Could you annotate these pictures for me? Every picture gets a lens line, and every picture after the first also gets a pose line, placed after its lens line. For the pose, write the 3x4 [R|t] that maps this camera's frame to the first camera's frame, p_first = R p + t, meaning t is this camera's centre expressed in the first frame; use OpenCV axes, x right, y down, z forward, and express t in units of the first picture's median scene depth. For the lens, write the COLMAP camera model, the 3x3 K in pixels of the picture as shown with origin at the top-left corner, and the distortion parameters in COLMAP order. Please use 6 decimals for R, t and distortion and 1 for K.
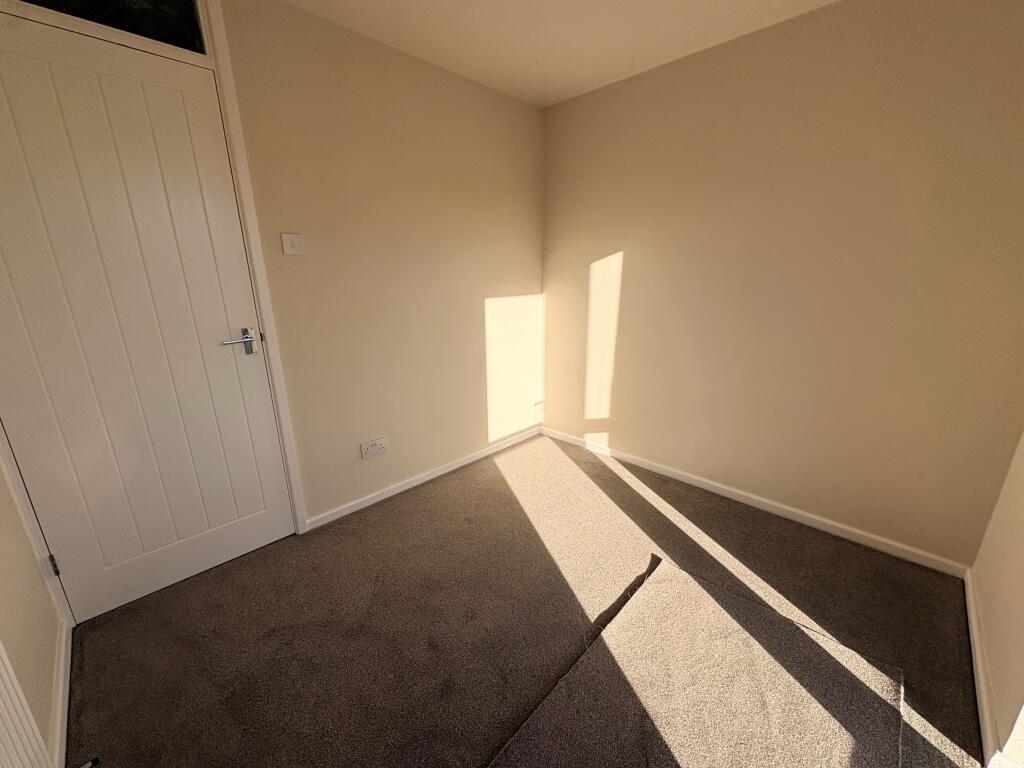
lens RADIAL K [[404.2, 0, 512.0], [0, 404.2, 384.0], [0, 0, 1]] dist [-0.001113, -0.000177]
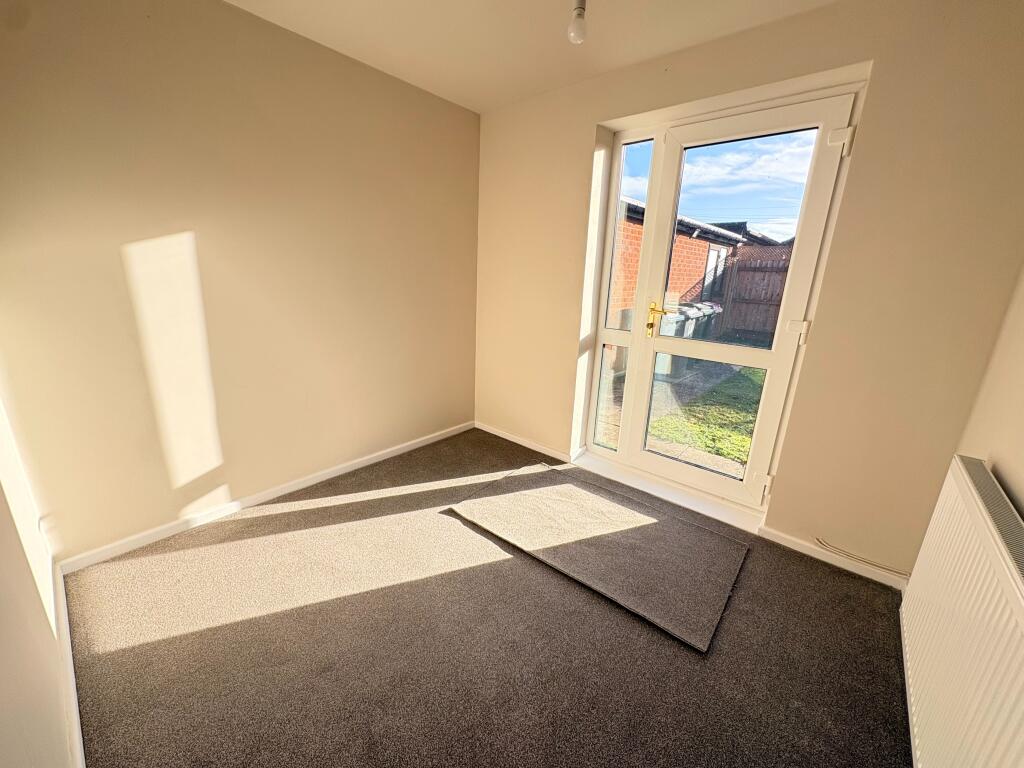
lens RADIAL K [[404.2, 0, 512.0], [0, 404.2, 384.0], [0, 0, 1]] dist [-0.001113, -0.000177]
pose [[-0.066049, -0.257969, 0.963893, -0.508801], [0.230625, 0.935899, 0.266280, -0.137436], [-0.970798, 0.239885, -0.002321, 0.522500]]
